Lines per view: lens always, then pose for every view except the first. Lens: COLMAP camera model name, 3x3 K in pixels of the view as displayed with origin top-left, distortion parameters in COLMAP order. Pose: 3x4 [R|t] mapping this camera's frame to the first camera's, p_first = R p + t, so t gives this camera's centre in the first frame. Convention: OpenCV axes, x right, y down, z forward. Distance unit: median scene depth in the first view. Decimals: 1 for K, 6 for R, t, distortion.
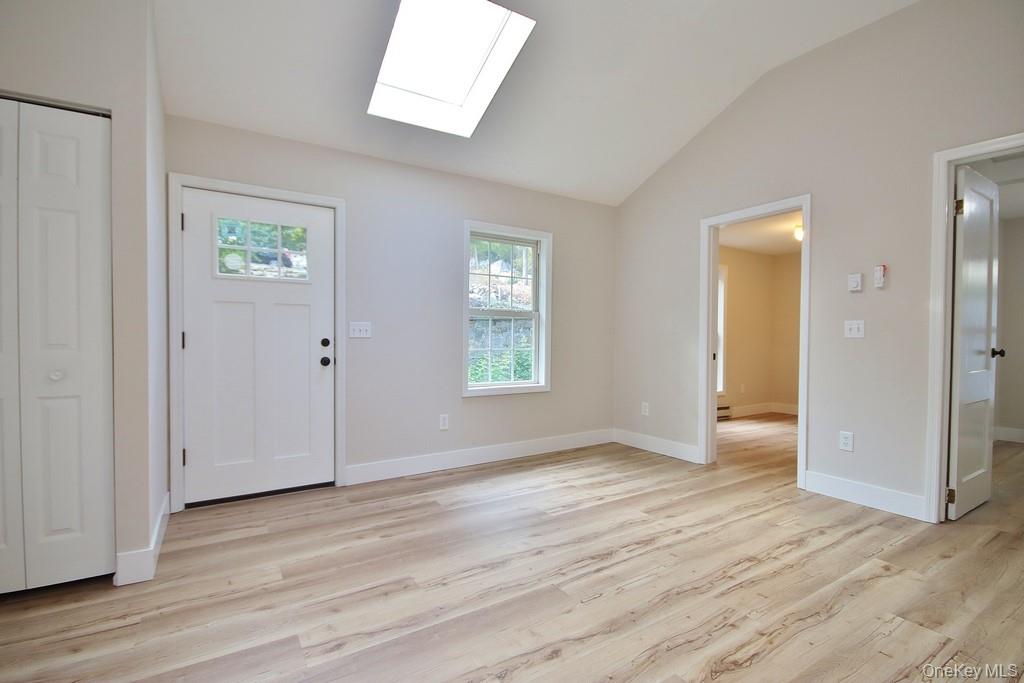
lens RADIAL K [[470.4, 0, 515.4], [0, 470.4, 343.1], [0, 0, 1]] dist [-0.003174, -0.001170]
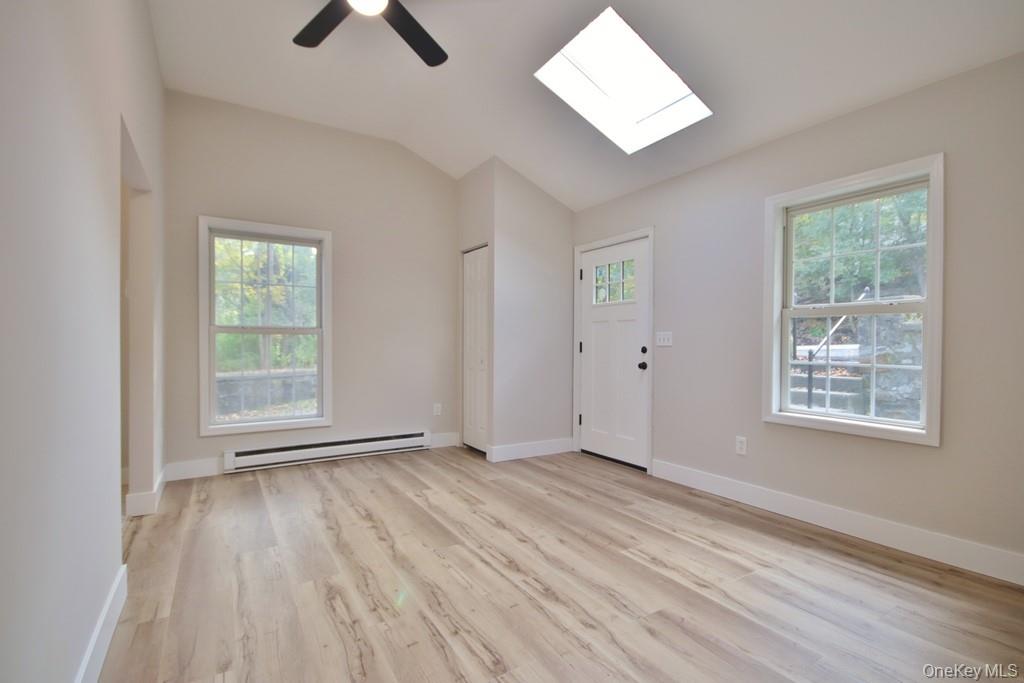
lens RADIAL K [[470.4, 0, 515.9], [0, 470.4, 344.0], [0, 0, 1]] dist [-0.003174, -0.001170]
pose [[-0.005884, -0.004552, -0.999972, 0.926810], [-0.016953, 0.999846, -0.004452, -0.006433], [0.999839, 0.016926, -0.005961, 0.792659]]
